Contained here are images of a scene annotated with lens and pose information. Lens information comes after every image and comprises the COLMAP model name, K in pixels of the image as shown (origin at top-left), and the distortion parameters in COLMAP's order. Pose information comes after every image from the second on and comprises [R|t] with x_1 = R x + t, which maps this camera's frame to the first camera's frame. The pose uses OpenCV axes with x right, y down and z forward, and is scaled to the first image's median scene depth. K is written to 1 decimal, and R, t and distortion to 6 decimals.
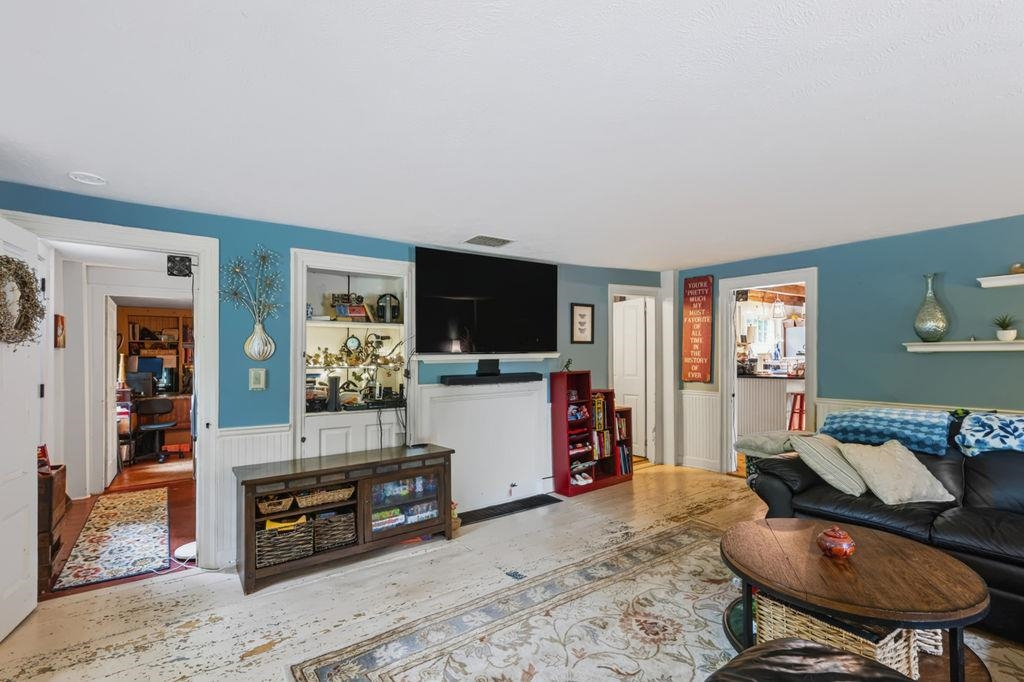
lens RADIAL K [[465.5, 0, 511.7], [0, 465.5, 347.3], [0, 0, 1]] dist [0.004748, 0.000904]
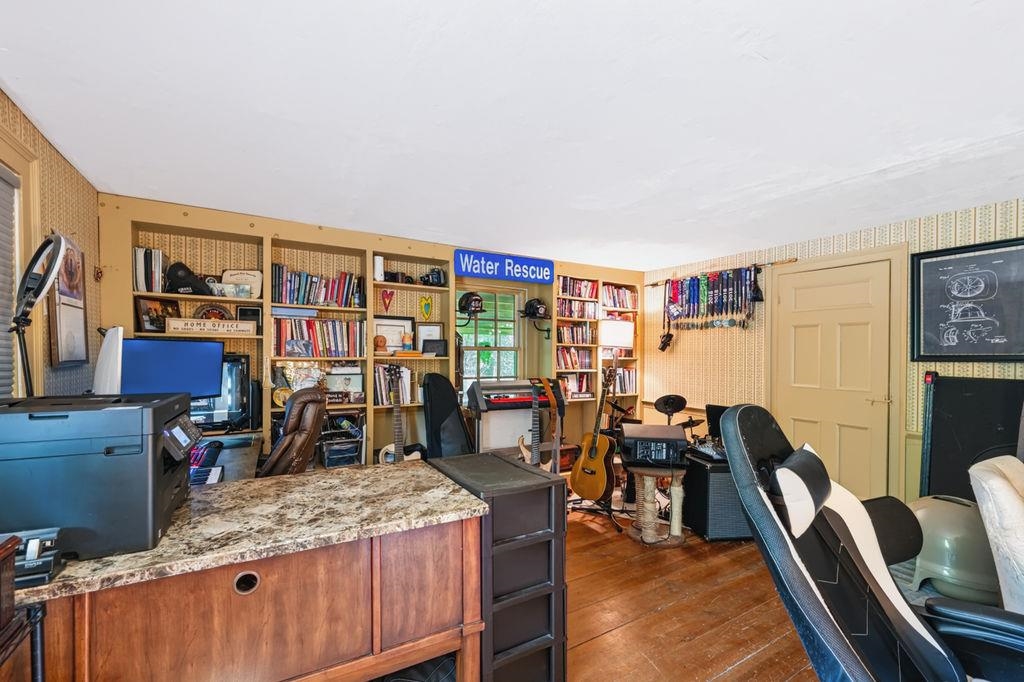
lens RADIAL K [[436.0, 0, 513.8], [0, 436.0, 353.2], [0, 0, 1]] dist [0.002130, 0.000206]
pose [[0.997481, 0.015862, -0.069144, -0.621842], [-0.014517, 0.999696, 0.019905, 0.028131], [0.069439, -0.018851, 0.997408, 0.845605]]
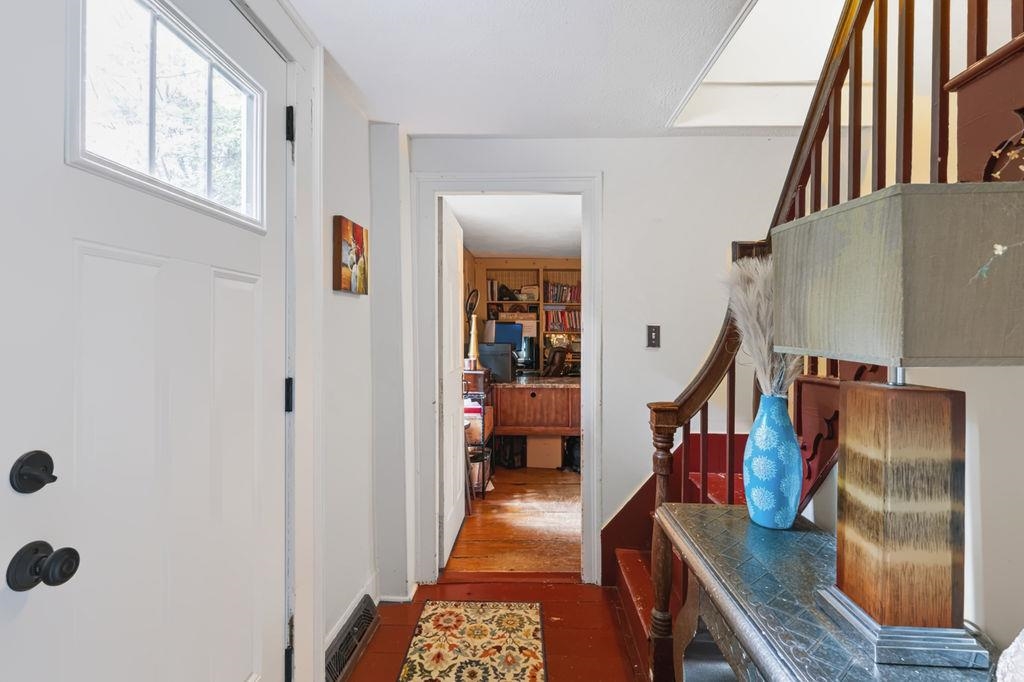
lens RADIAL K [[503.6, 0, 510.1], [0, 503.6, 334.2], [0, 0, 1]] dist [0.000085, 0.000007]
pose [[0.790499, 0.015430, -0.612269, -0.338205], [0.005242, 0.999476, 0.031956, 0.016983], [0.612441, -0.028471, 0.790003, 0.441180]]
